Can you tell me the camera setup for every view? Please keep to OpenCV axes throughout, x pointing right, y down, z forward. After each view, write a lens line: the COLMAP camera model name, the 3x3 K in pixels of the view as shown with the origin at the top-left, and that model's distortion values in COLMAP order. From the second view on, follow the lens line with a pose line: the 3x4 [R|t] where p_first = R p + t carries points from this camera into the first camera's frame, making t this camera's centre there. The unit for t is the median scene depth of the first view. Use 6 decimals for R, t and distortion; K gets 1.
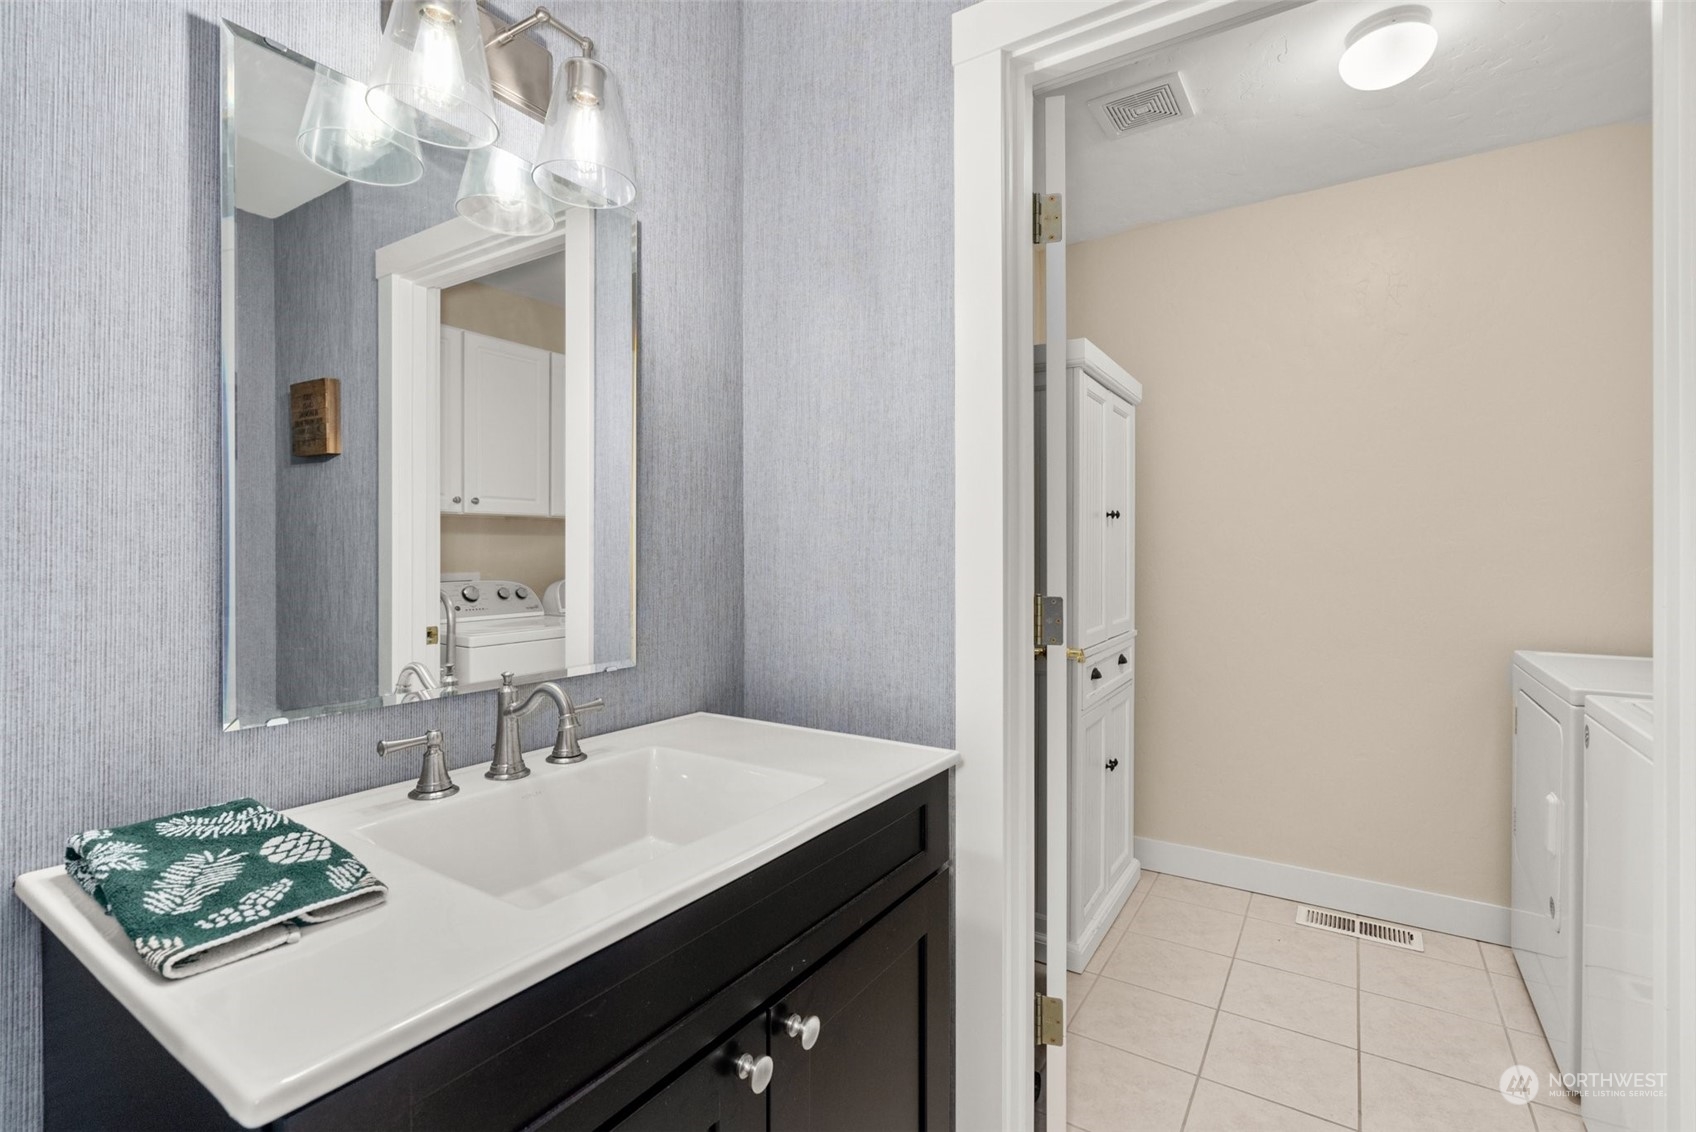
lens RADIAL K [[775.6, 0, 848.9], [0, 775.6, 555.5], [0, 0, 1]] dist [0.000482, 0.000168]
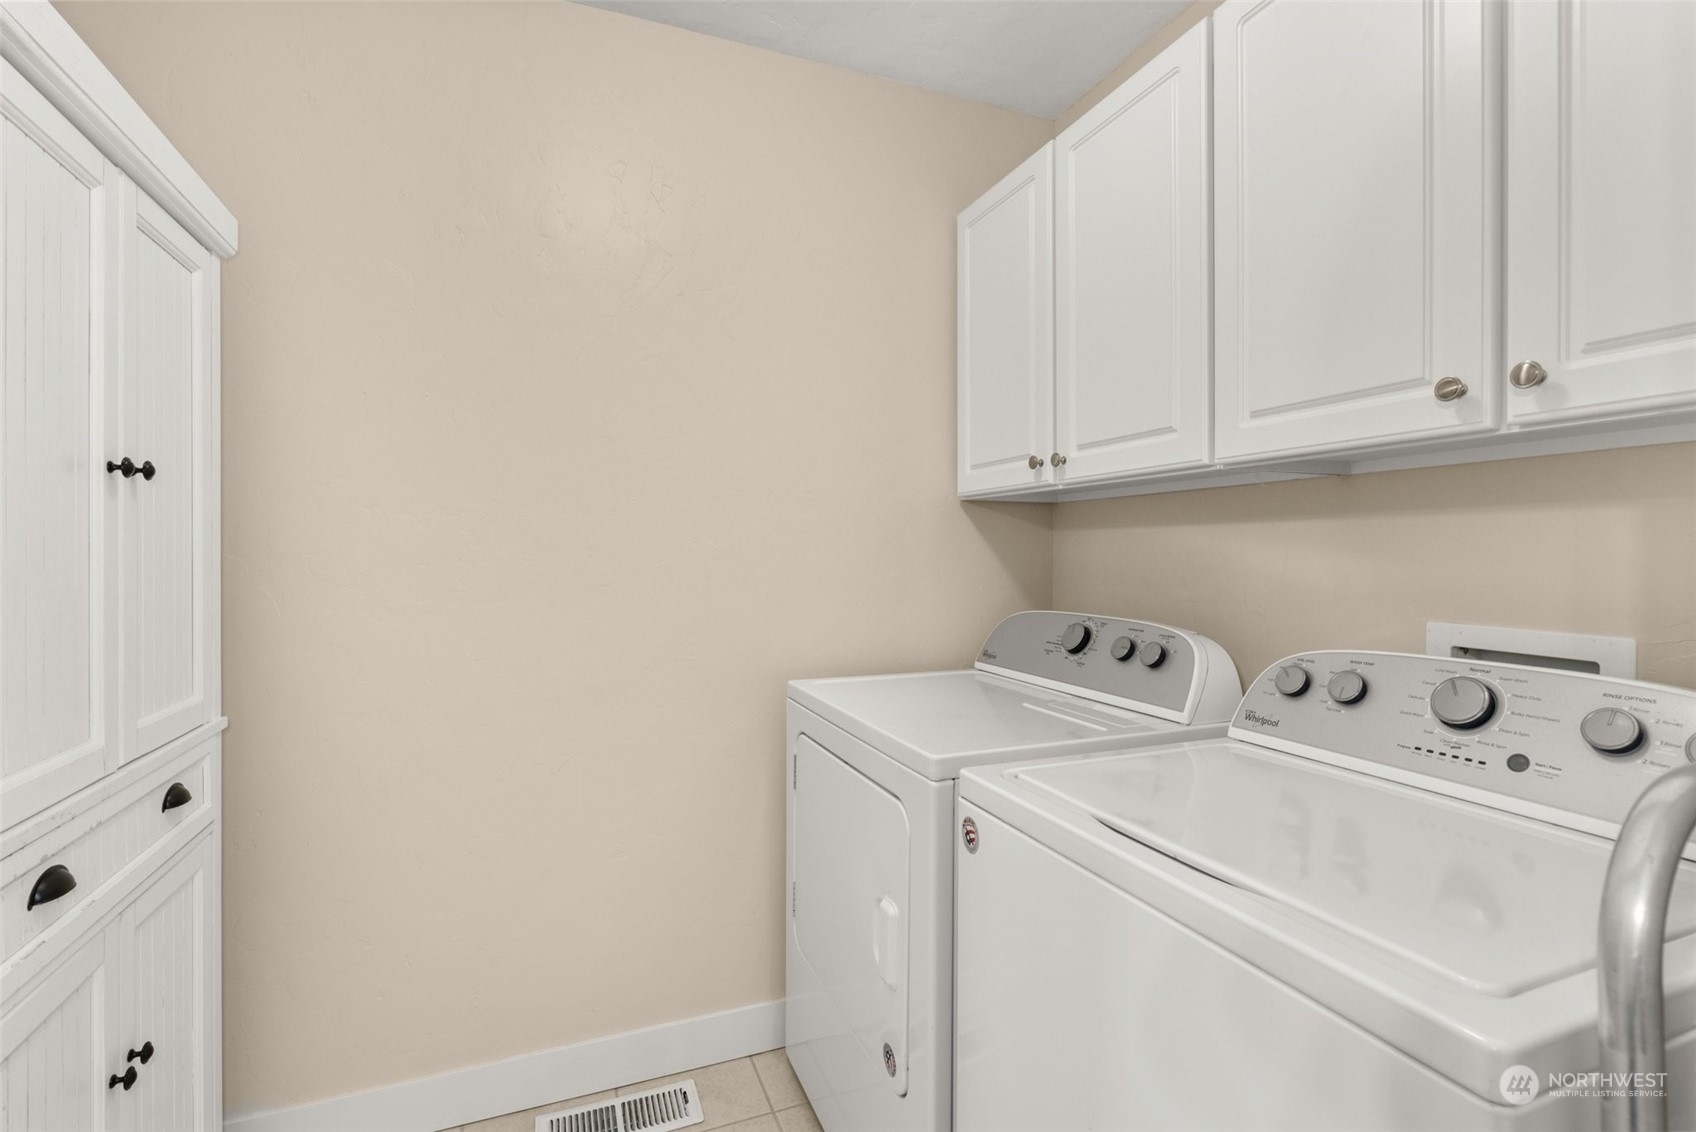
lens RADIAL K [[775.6, 0, 850.4], [0, 775.6, 554.9], [0, 0, 1]] dist [0.000482, 0.000168]
pose [[0.577672, -0.002792, 0.816264, 0.228155], [0.005465, 0.999985, -0.000448, -0.004096], [-0.816250, 0.004720, 0.577679, 0.453127]]
